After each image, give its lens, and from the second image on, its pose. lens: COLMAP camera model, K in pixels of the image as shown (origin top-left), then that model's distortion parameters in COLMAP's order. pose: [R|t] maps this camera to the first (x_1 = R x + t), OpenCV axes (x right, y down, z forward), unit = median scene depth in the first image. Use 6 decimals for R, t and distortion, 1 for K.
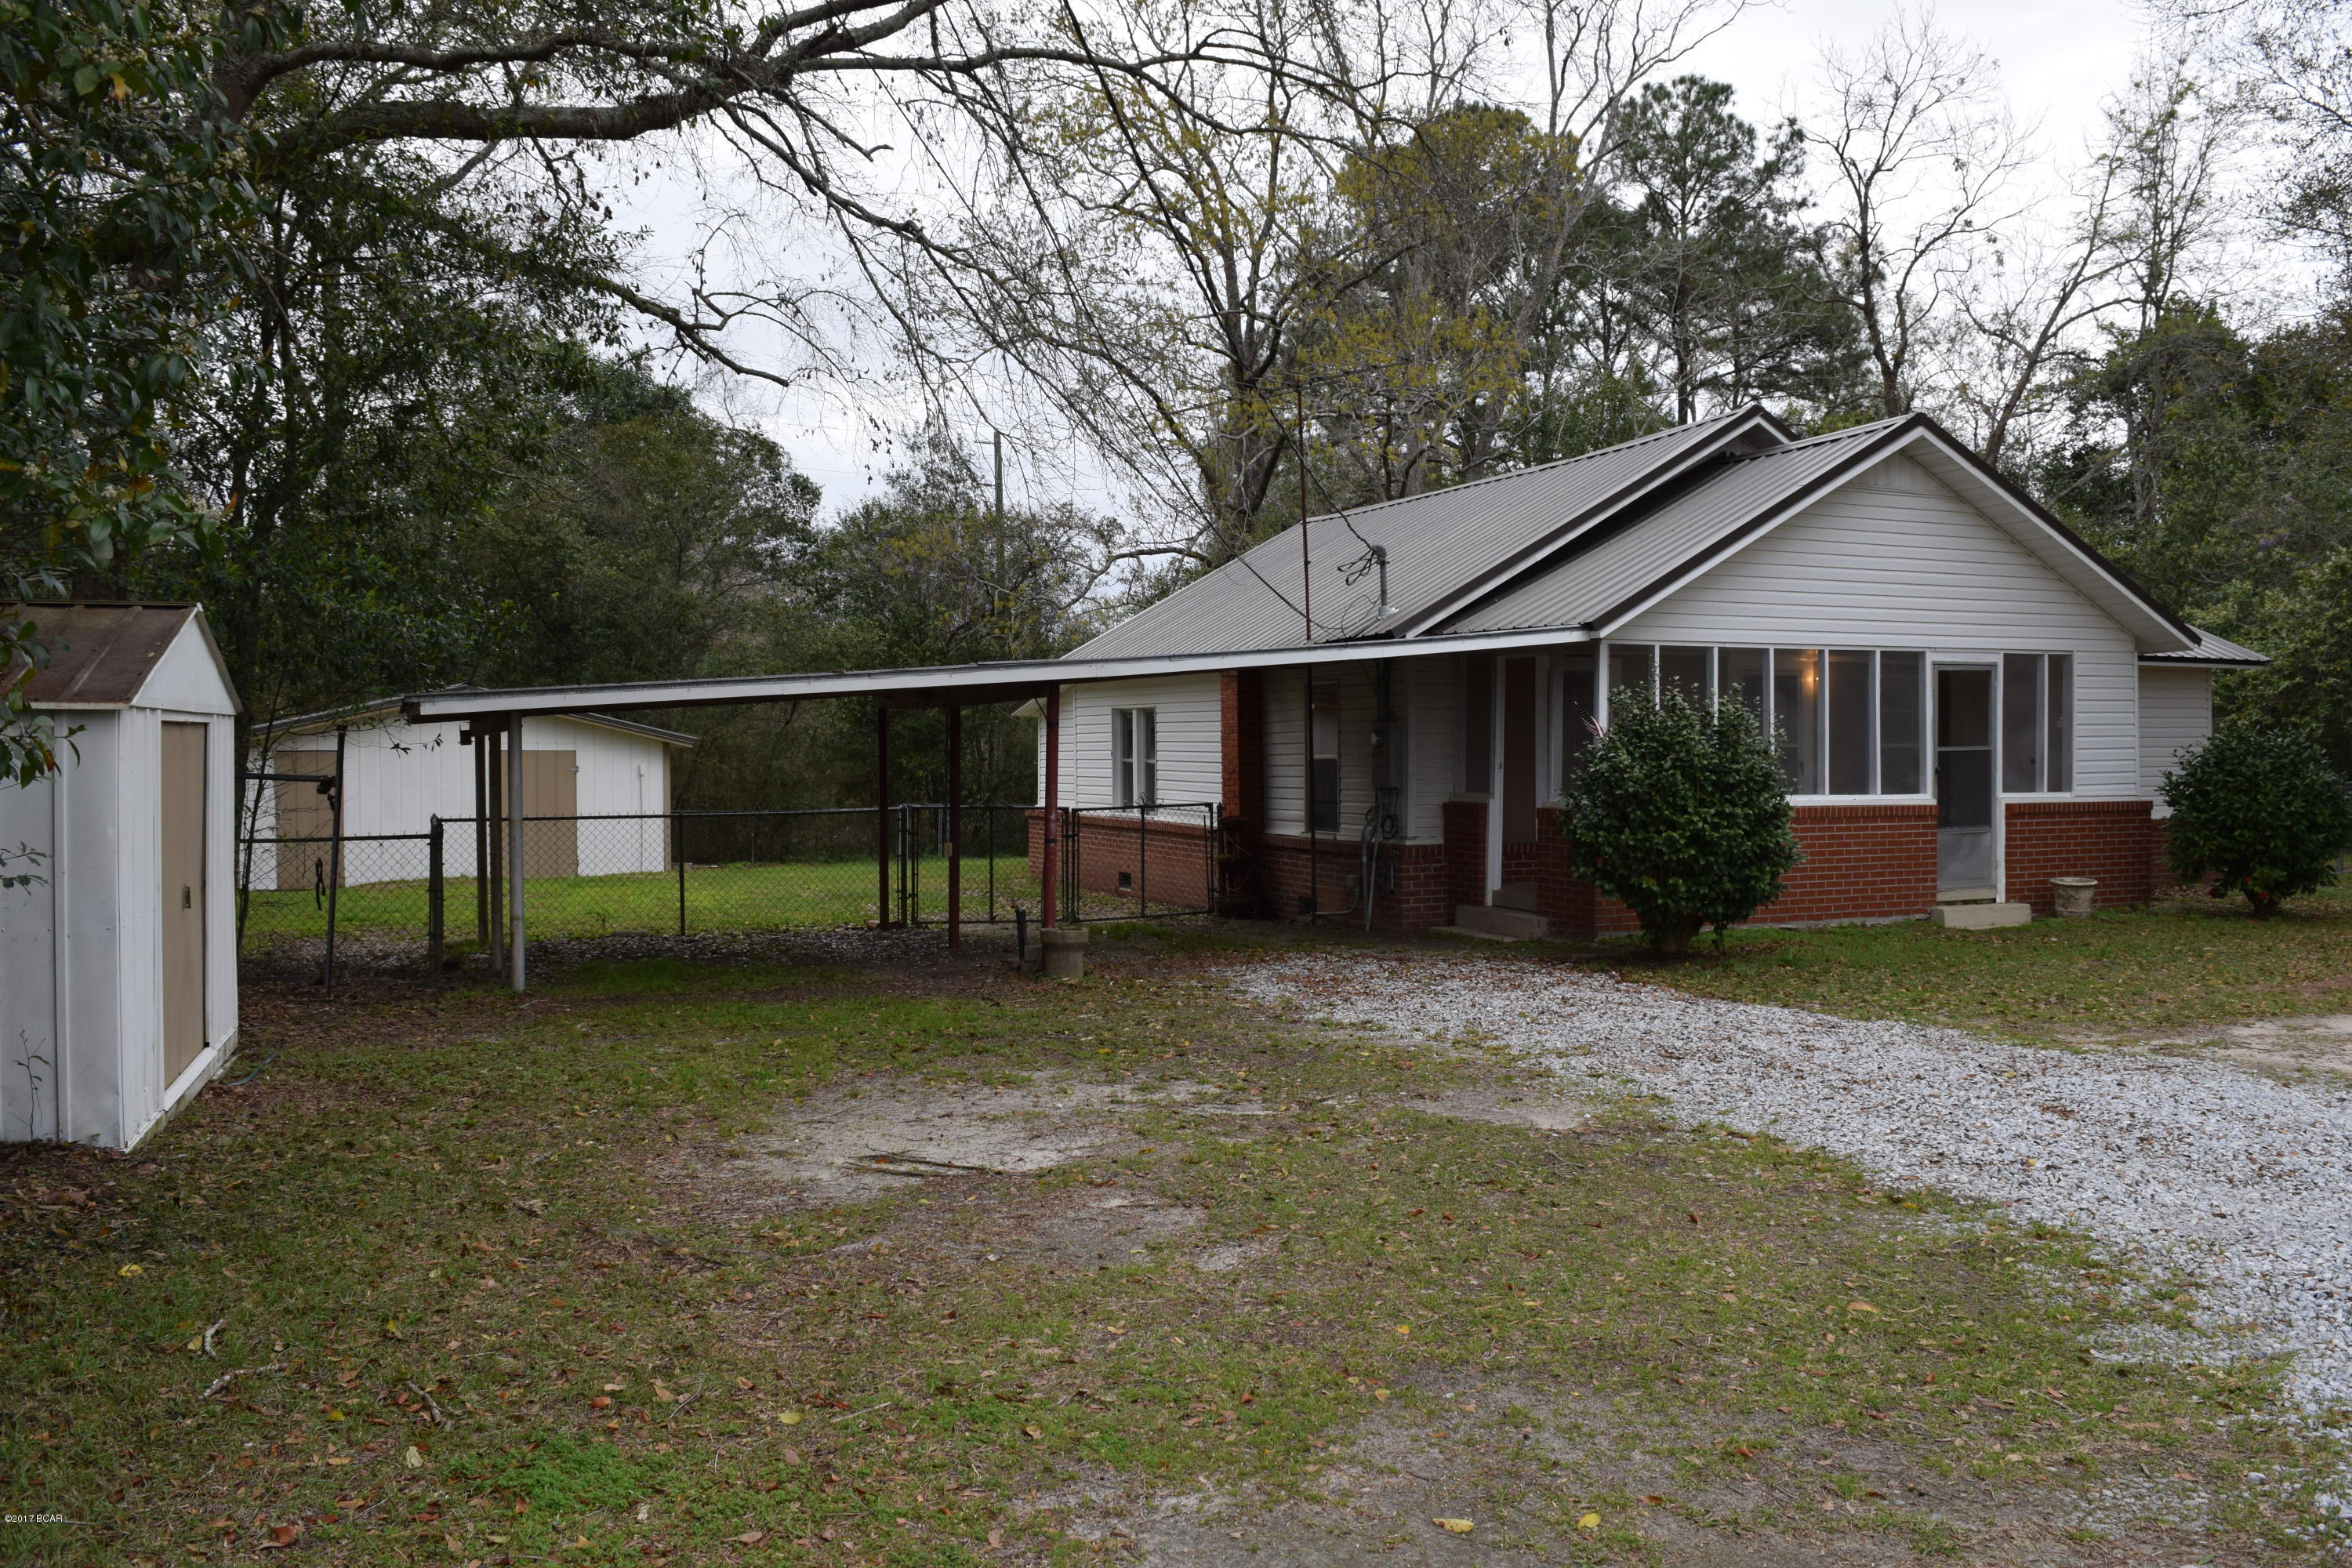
lens RADIAL K [[1835.0, 0, 1168.6], [0, 1835.0, 783.8], [0, 0, 1]] dist [-0.100367, 0.023548]
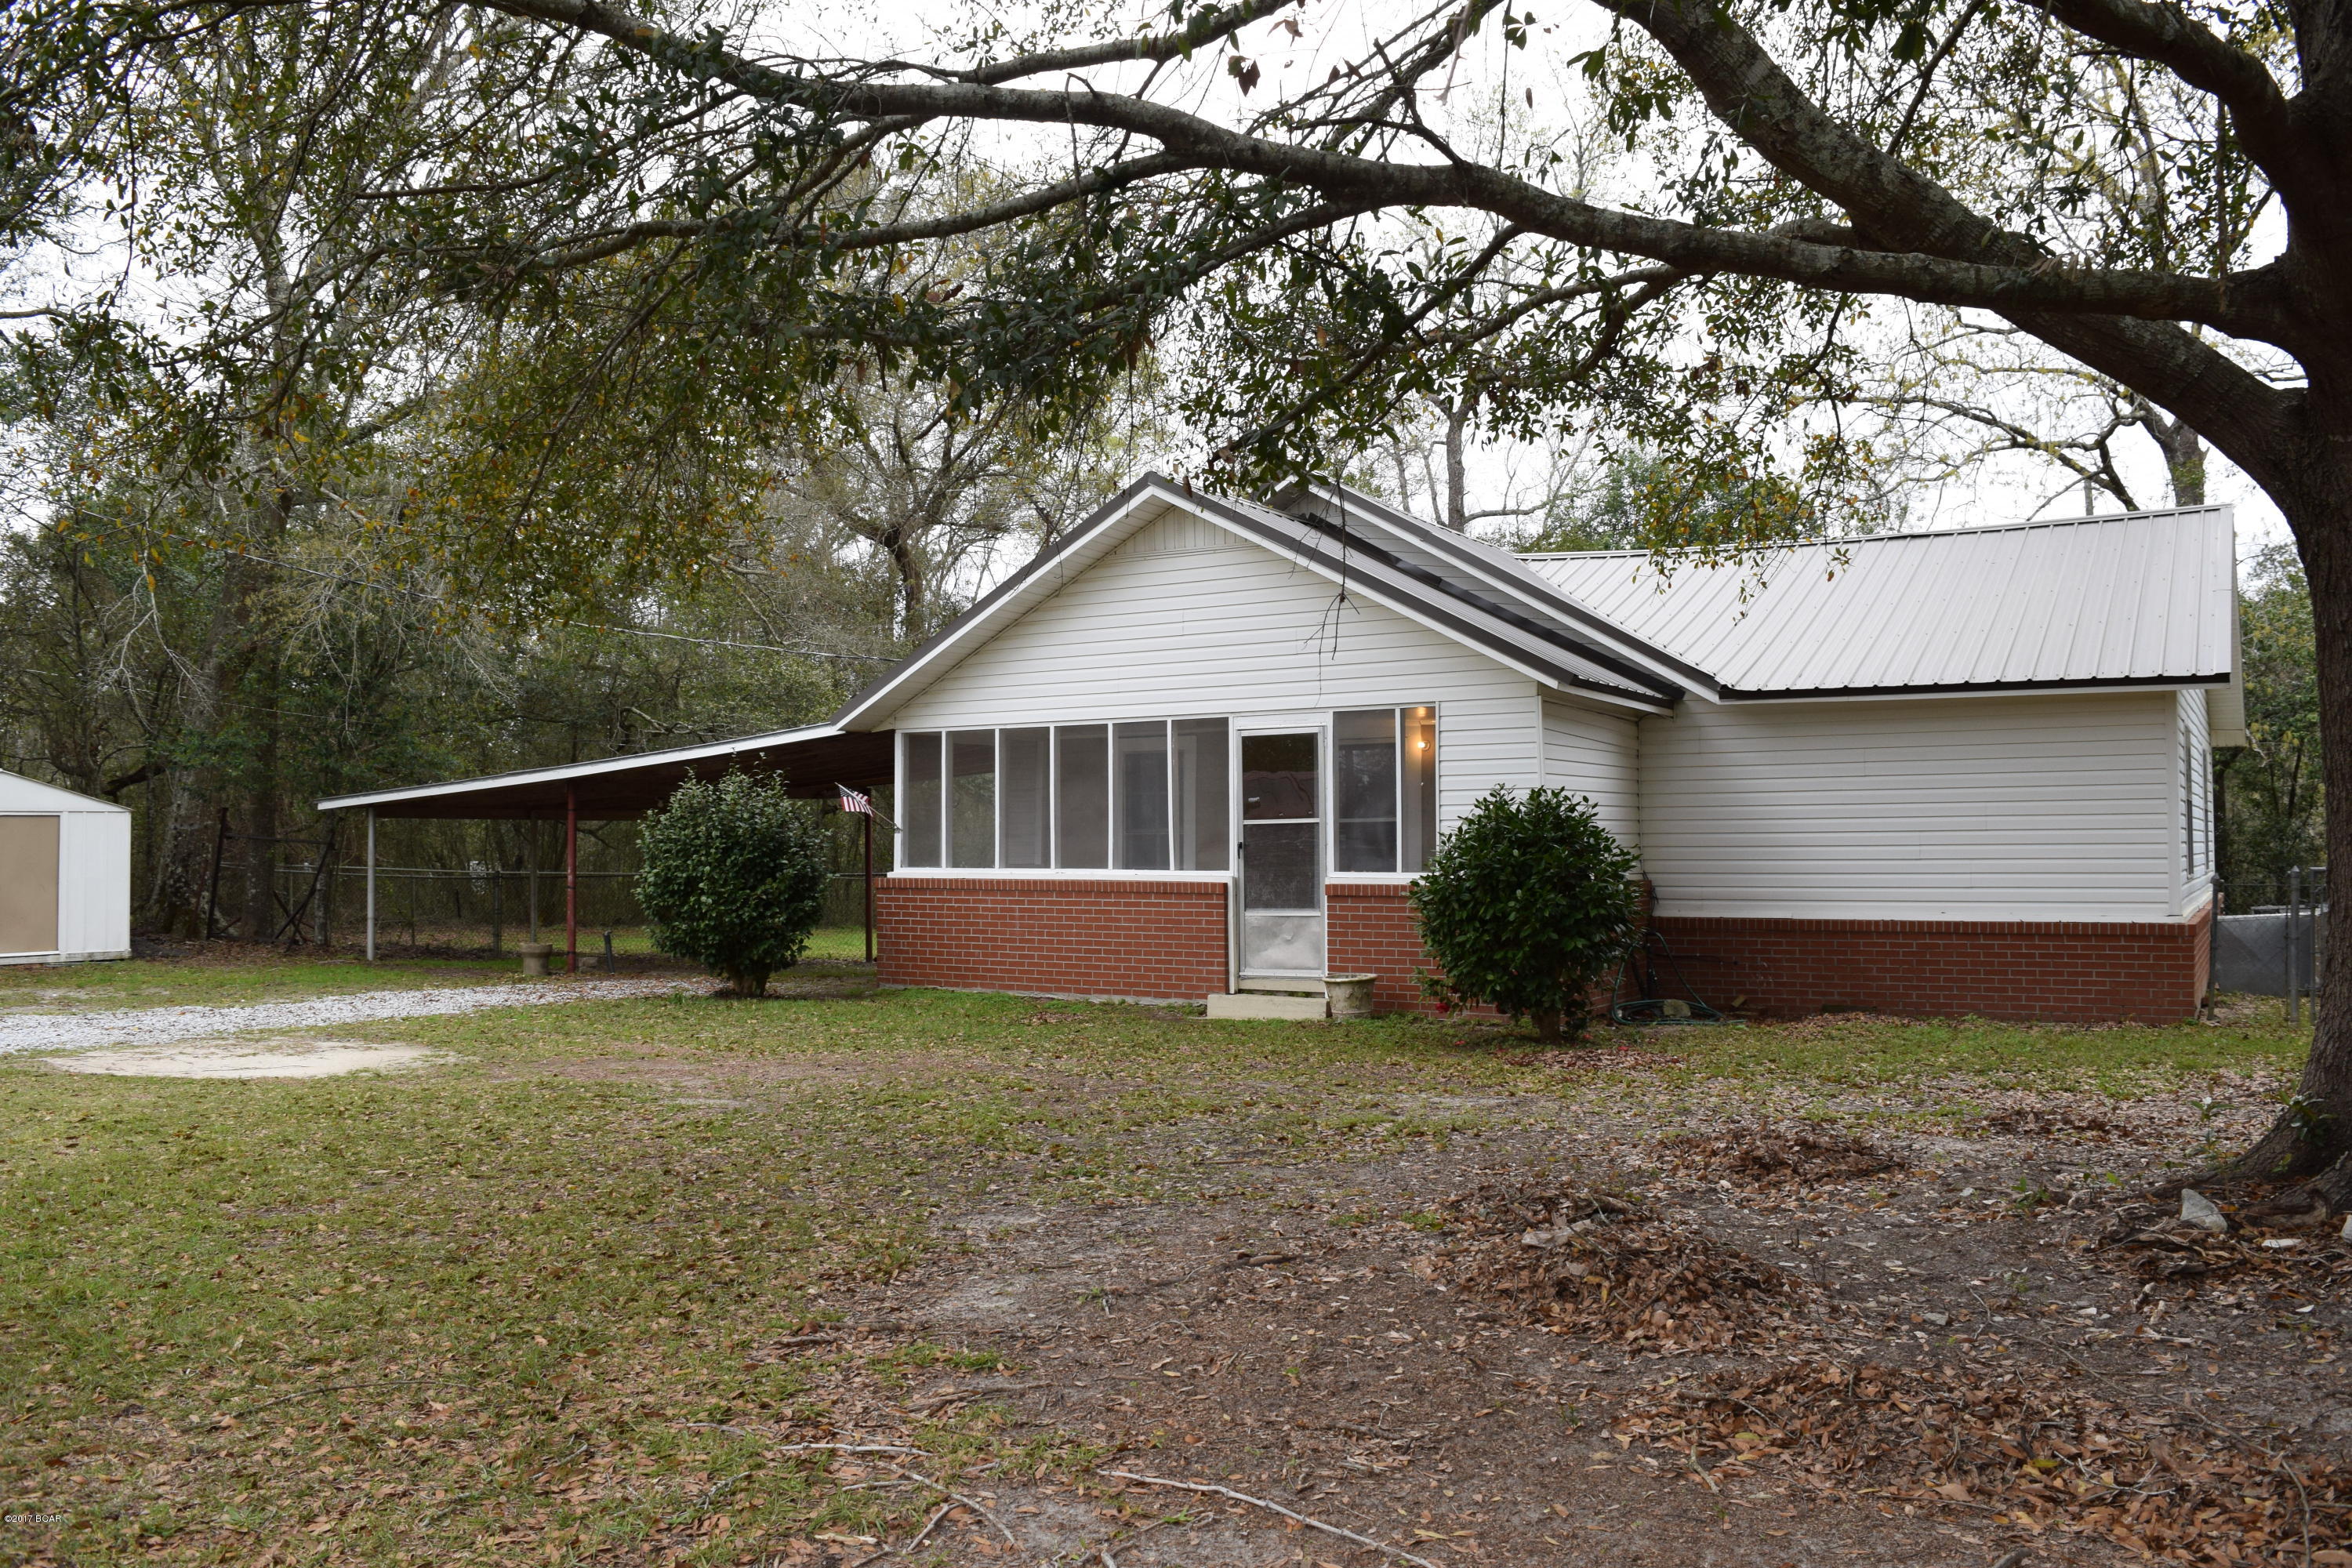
lens RADIAL K [[1835.0, 0, 1174.7], [0, 1835.0, 828.0], [0, 0, 1]] dist [-0.100367, 0.023548]
pose [[0.578602, -0.000119, -0.815610, 1.156696], [-0.011282, 0.999903, -0.008149, -0.008469], [0.815532, 0.013916, 0.578544, 0.428375]]
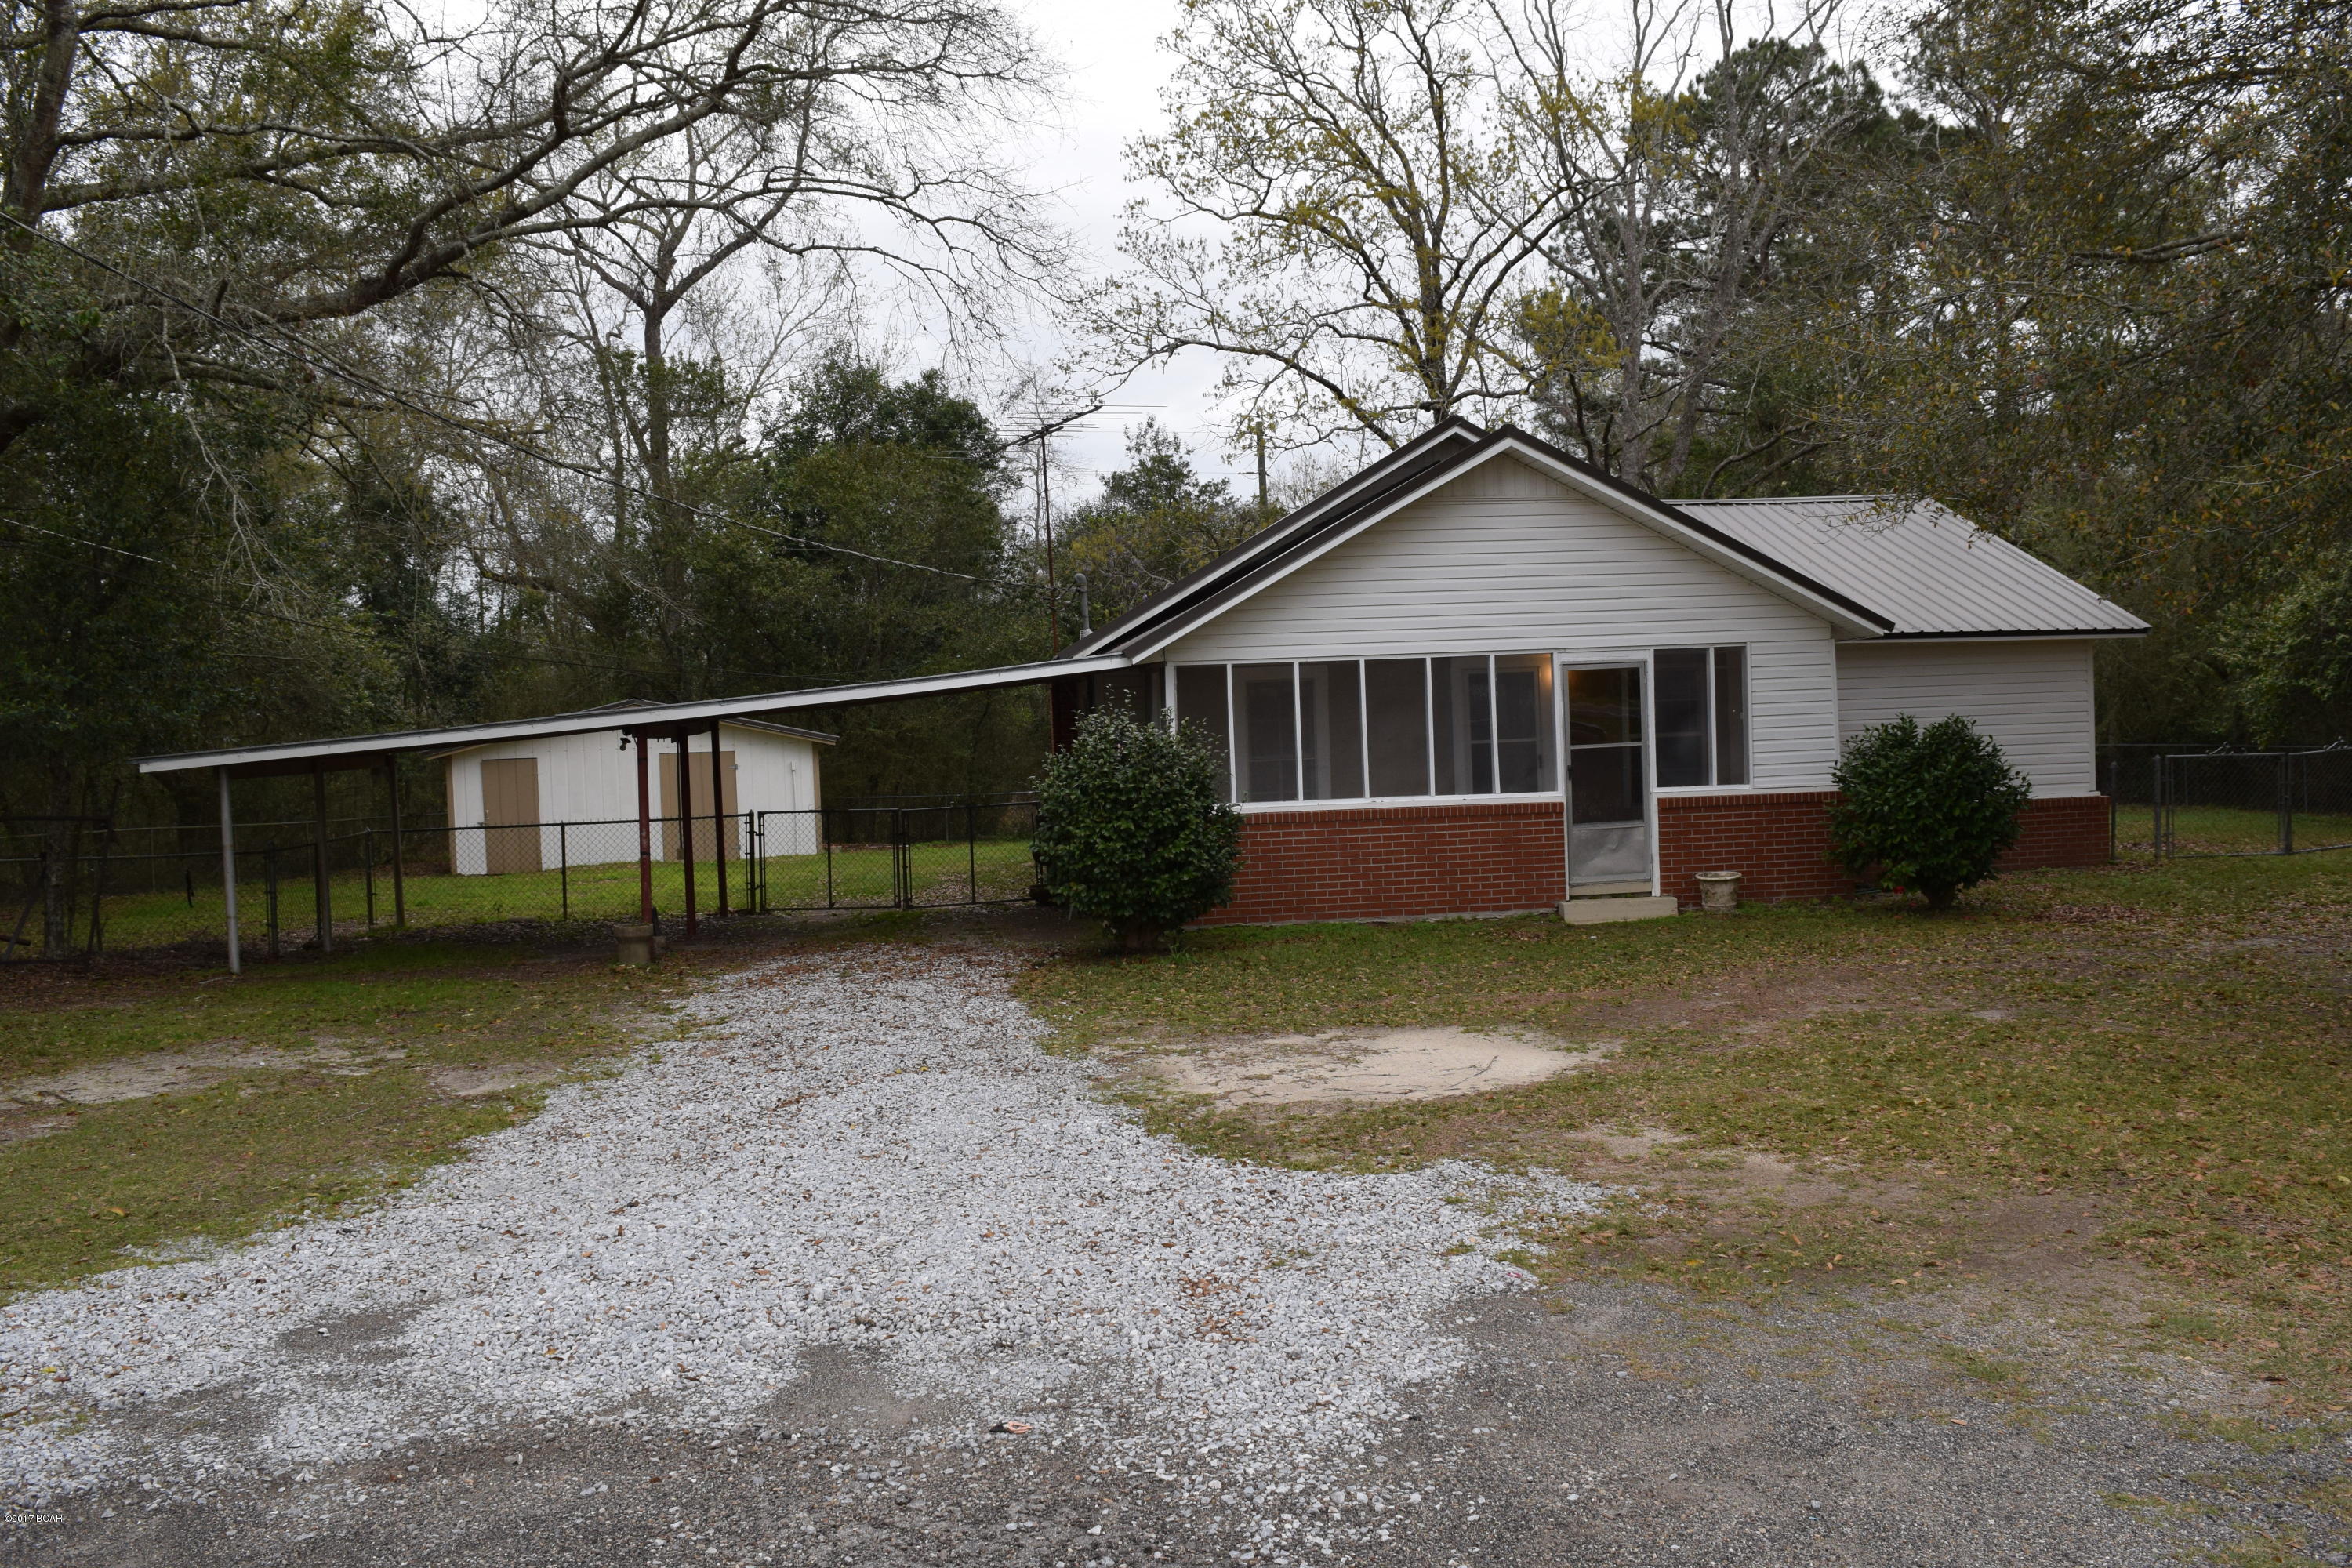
lens RADIAL K [[1835.0, 0, 1180.9], [0, 1835.0, 784.3], [0, 0, 1]] dist [-0.100367, 0.023548]
pose [[0.957111, -0.018396, -0.289135, 0.510107], [0.025504, 0.999458, 0.020835, -0.025338], [0.288595, -0.027315, 0.957061, -0.058647]]
